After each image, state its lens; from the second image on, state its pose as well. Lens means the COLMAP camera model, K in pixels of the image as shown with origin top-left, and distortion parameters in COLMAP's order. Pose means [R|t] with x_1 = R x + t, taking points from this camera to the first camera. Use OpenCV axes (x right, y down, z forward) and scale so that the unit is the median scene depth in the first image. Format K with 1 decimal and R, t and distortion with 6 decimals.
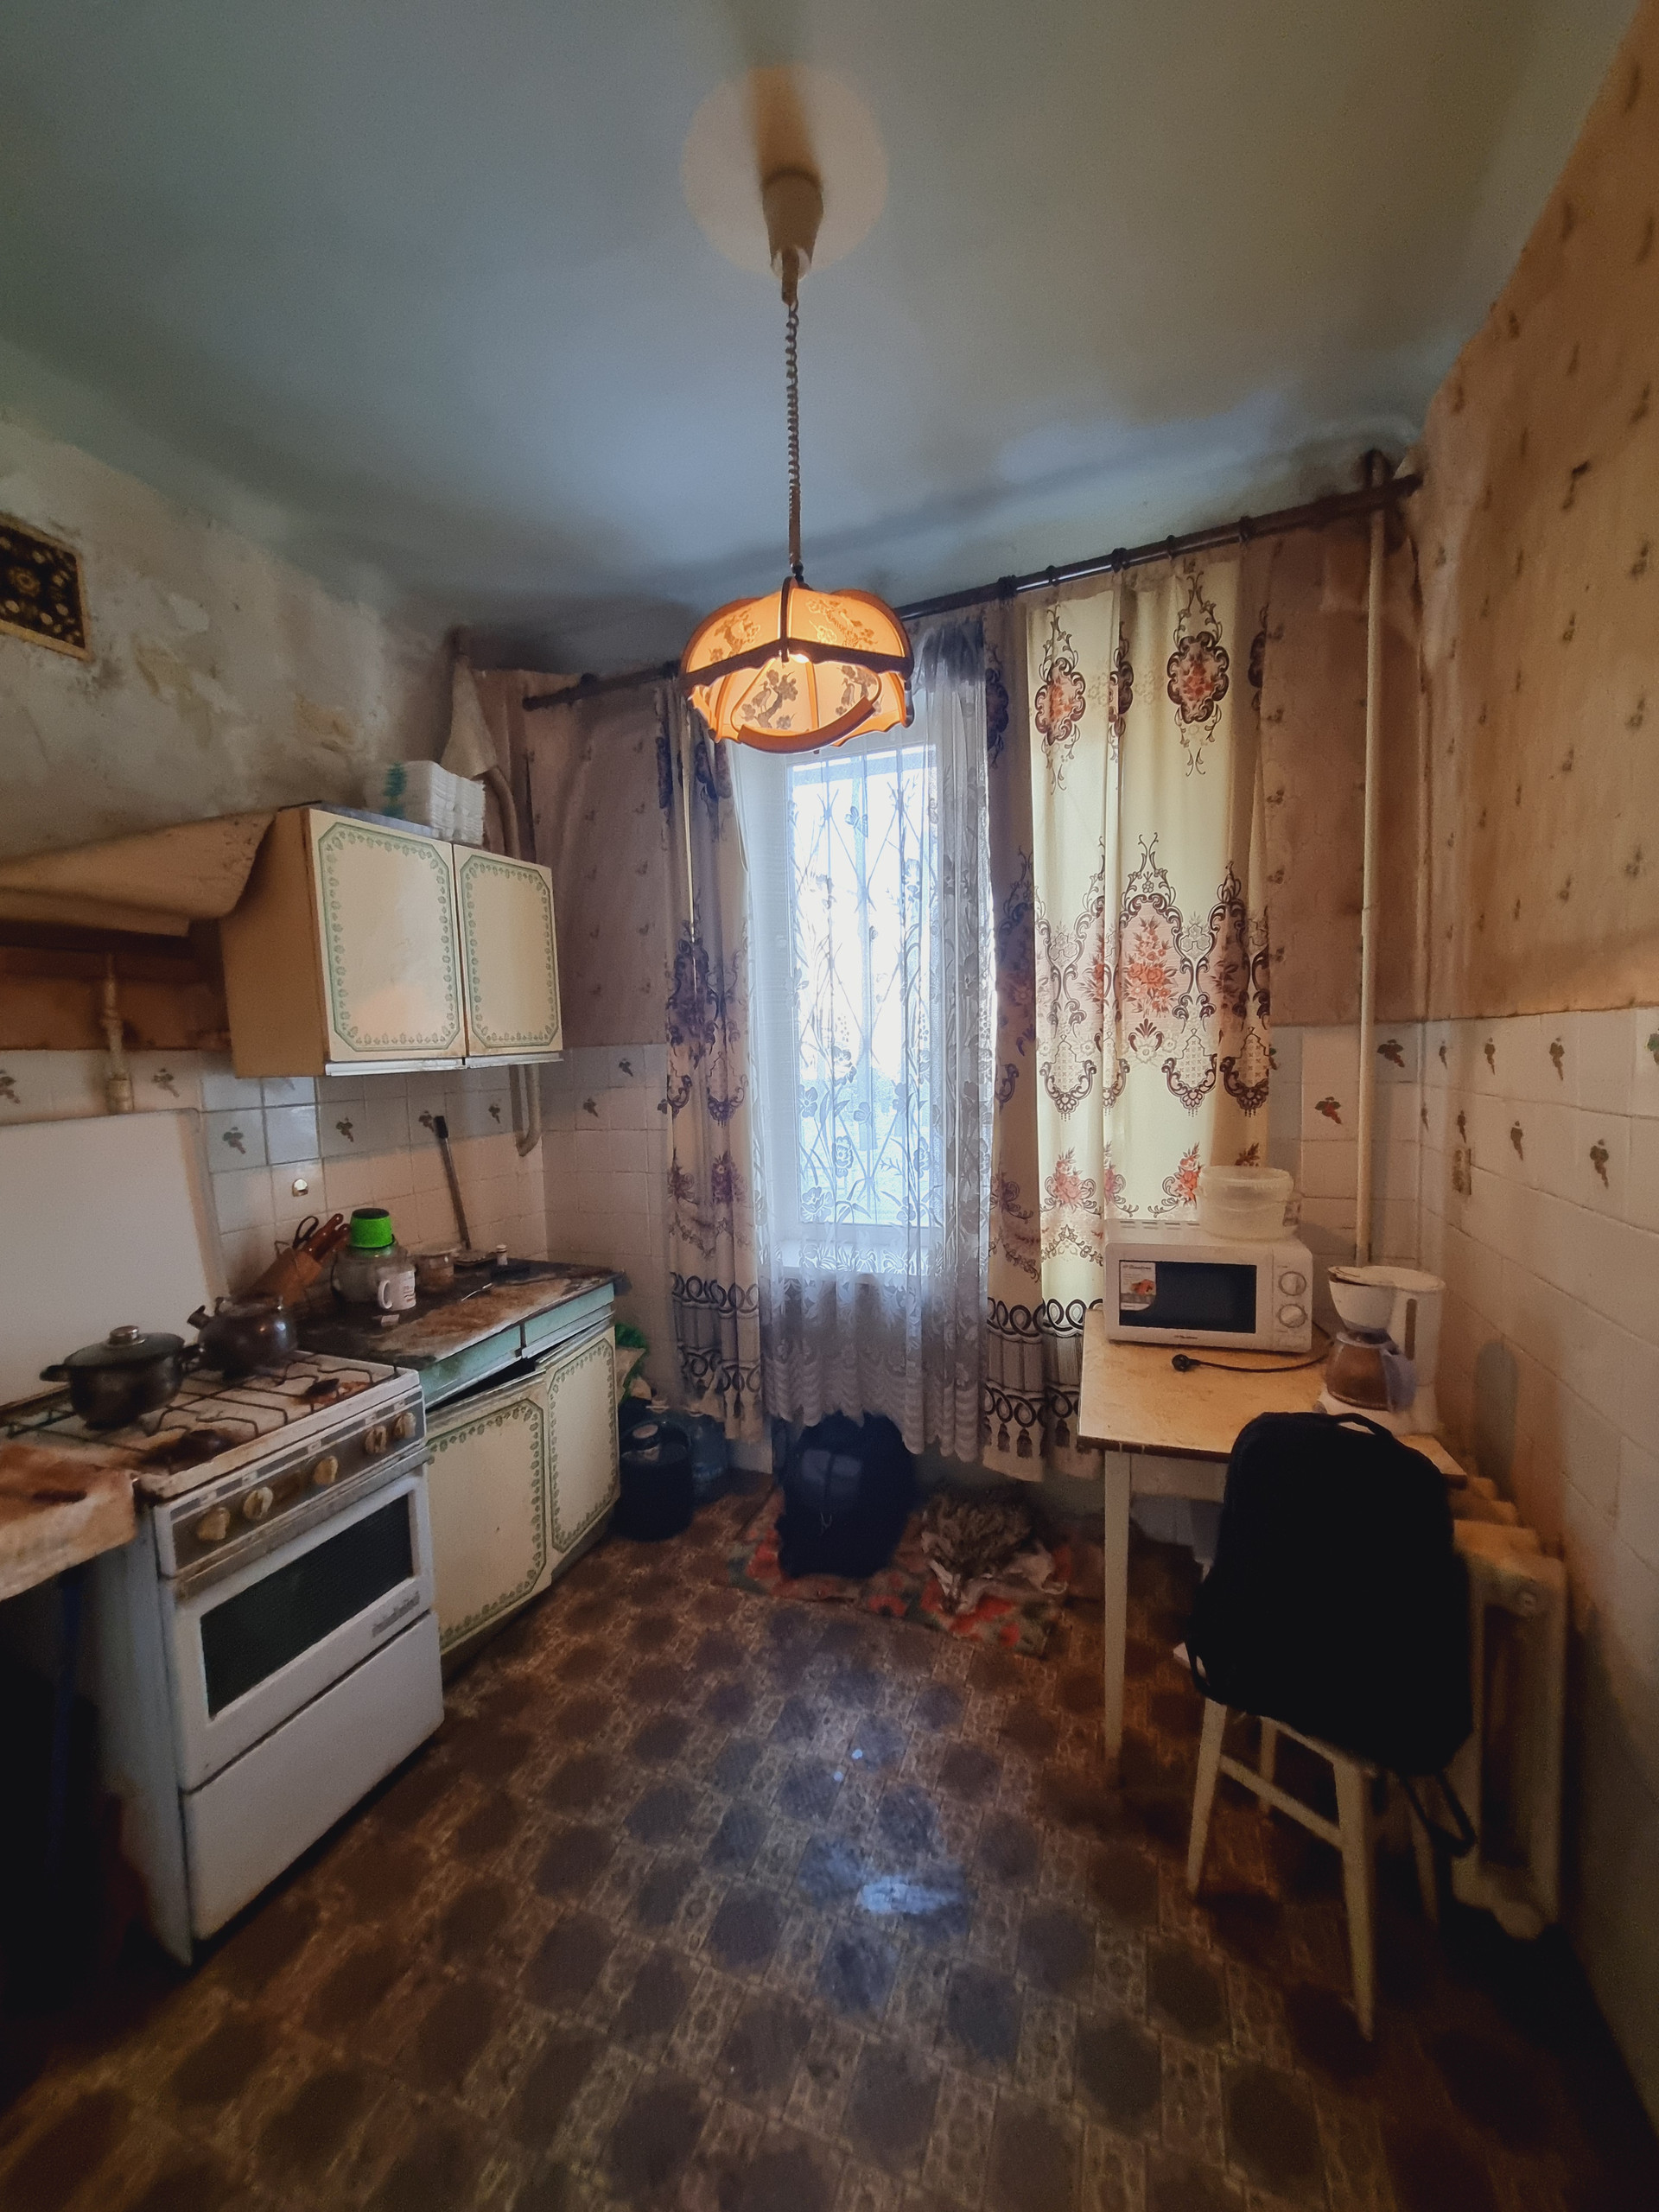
lens RADIAL K [[853.9, 0, 816.5], [0, 853.9, 1127.1], [0, 0, 1]] dist [0.008322, -0.000206]
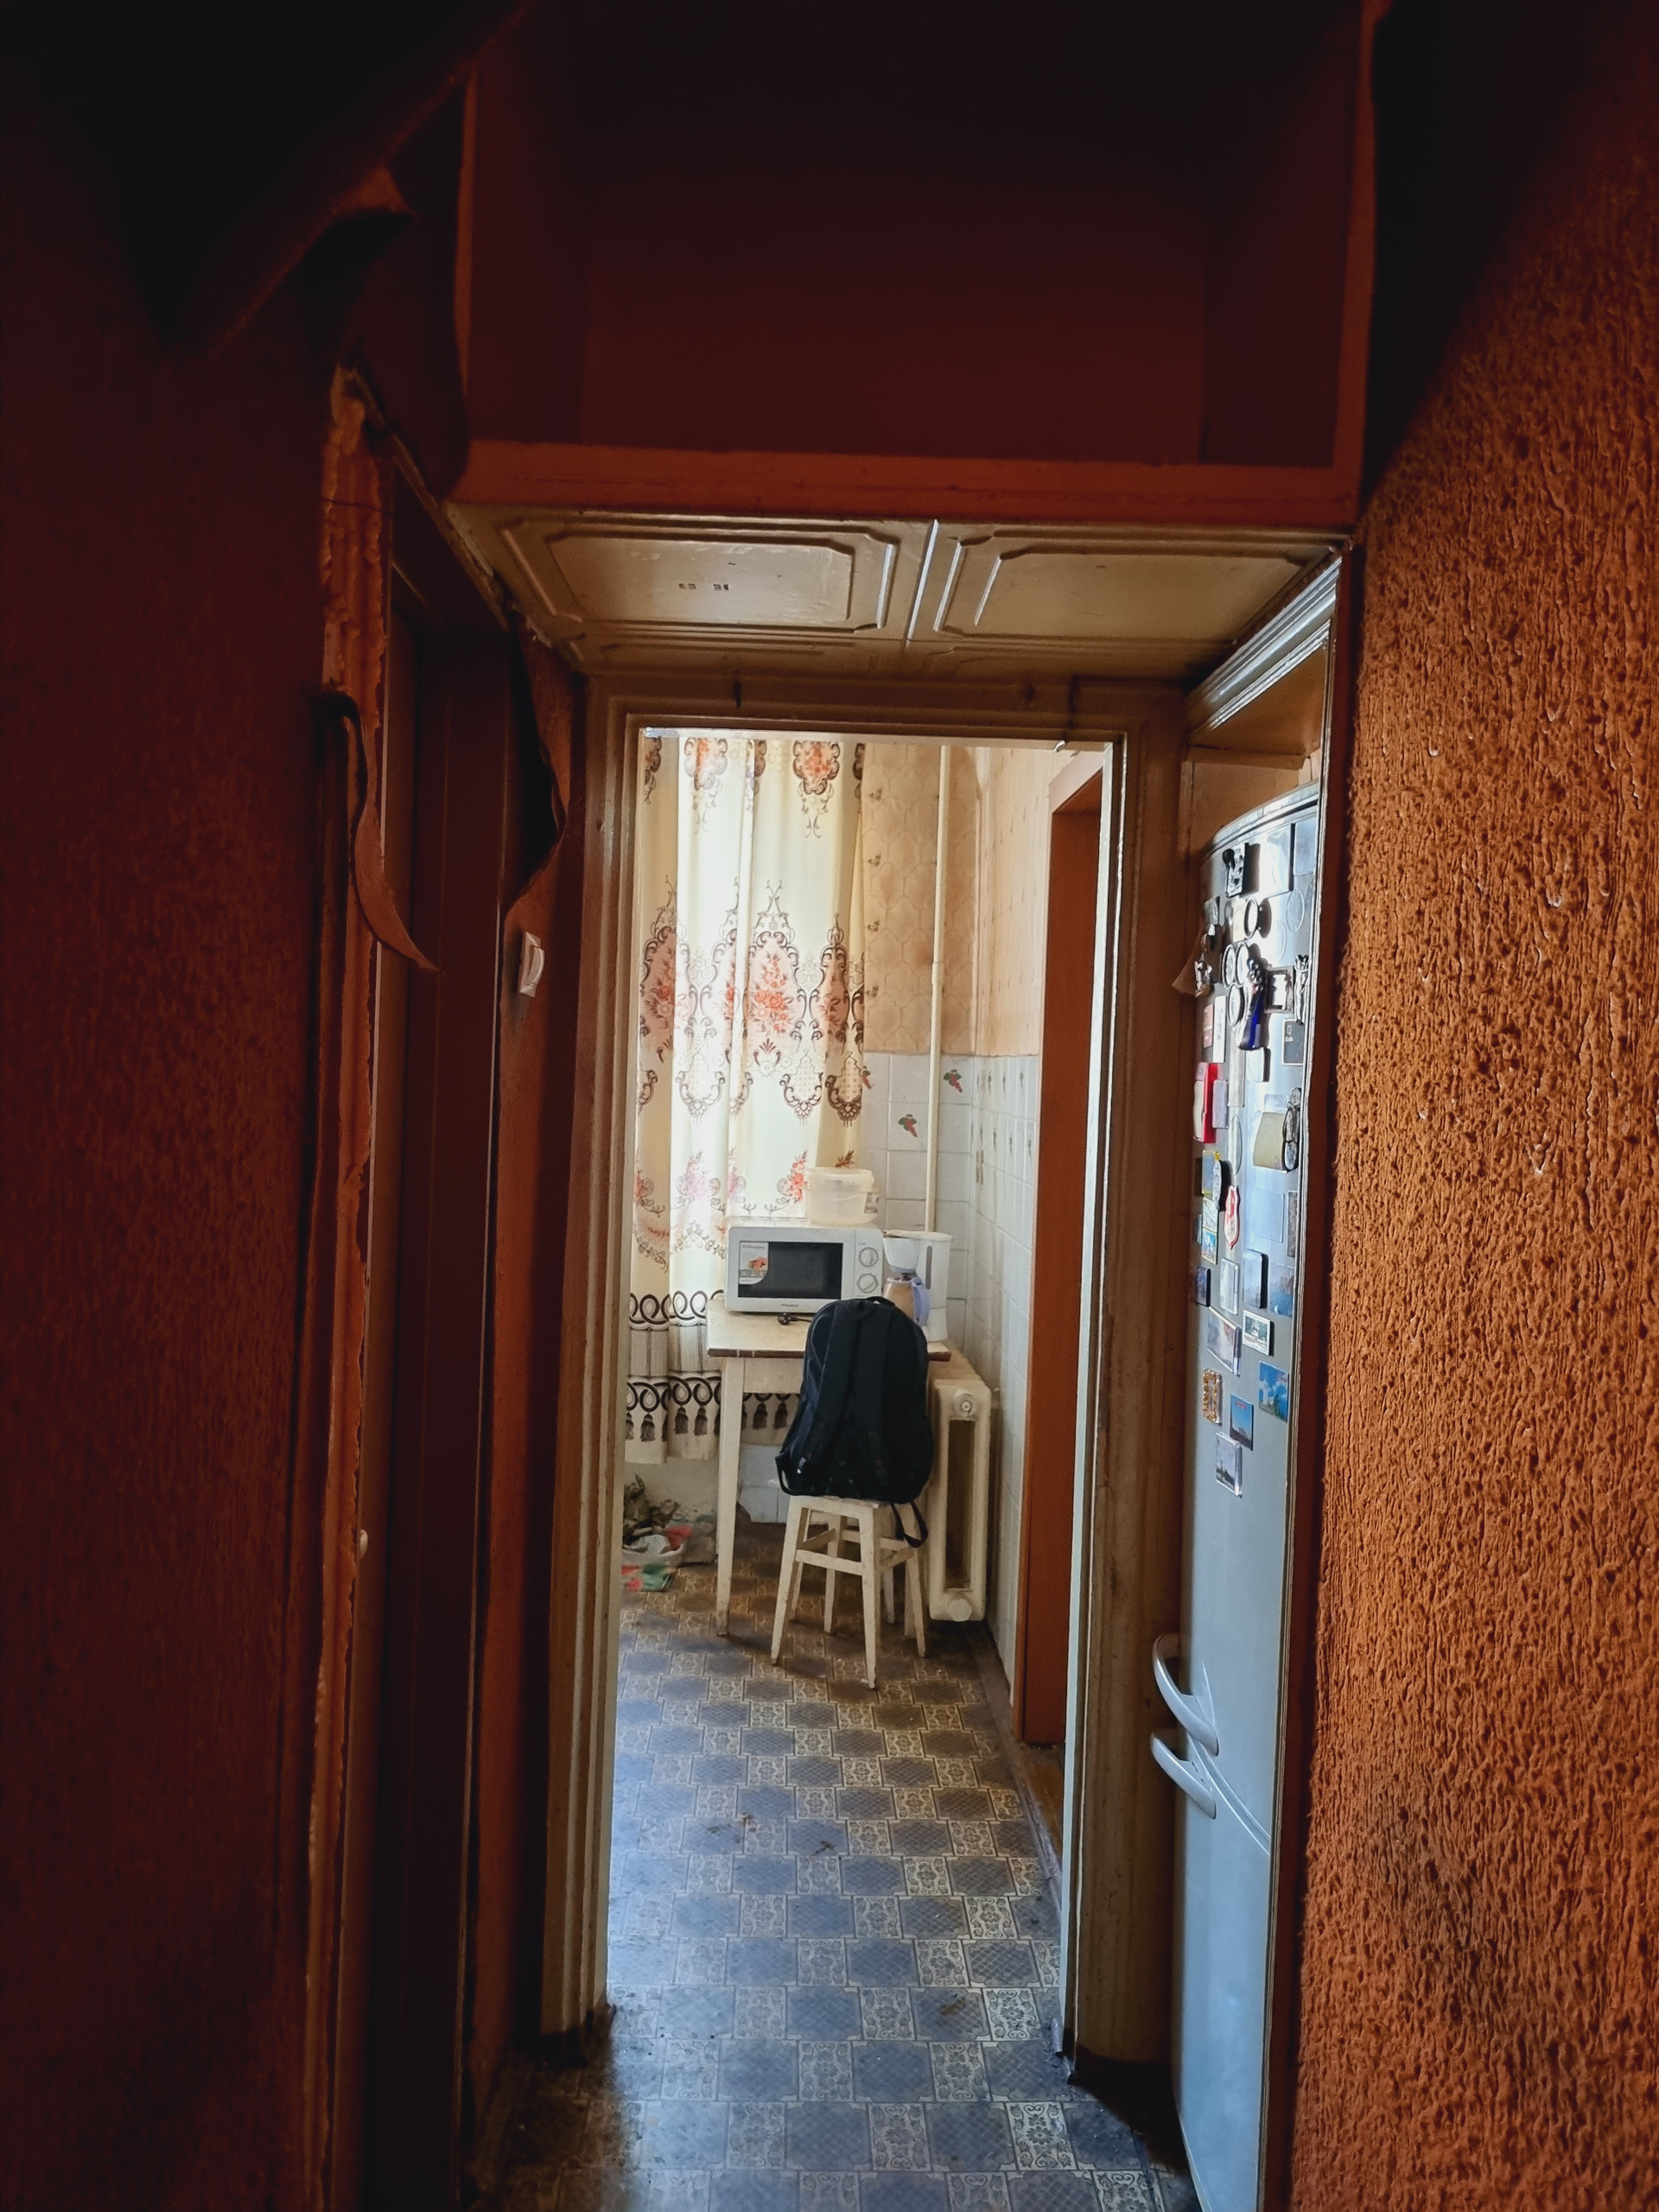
lens RADIAL K [[1680.5, 0, 828.7], [0, 1680.5, 1103.7], [0, 0, 1]] dist [0.004006, -0.000078]
pose [[0.920141, 0.054934, 0.387716, -0.411991], [-0.030529, 0.997161, -0.068832, 0.114749], [-0.390396, 0.051498, 0.919205, -1.108194]]
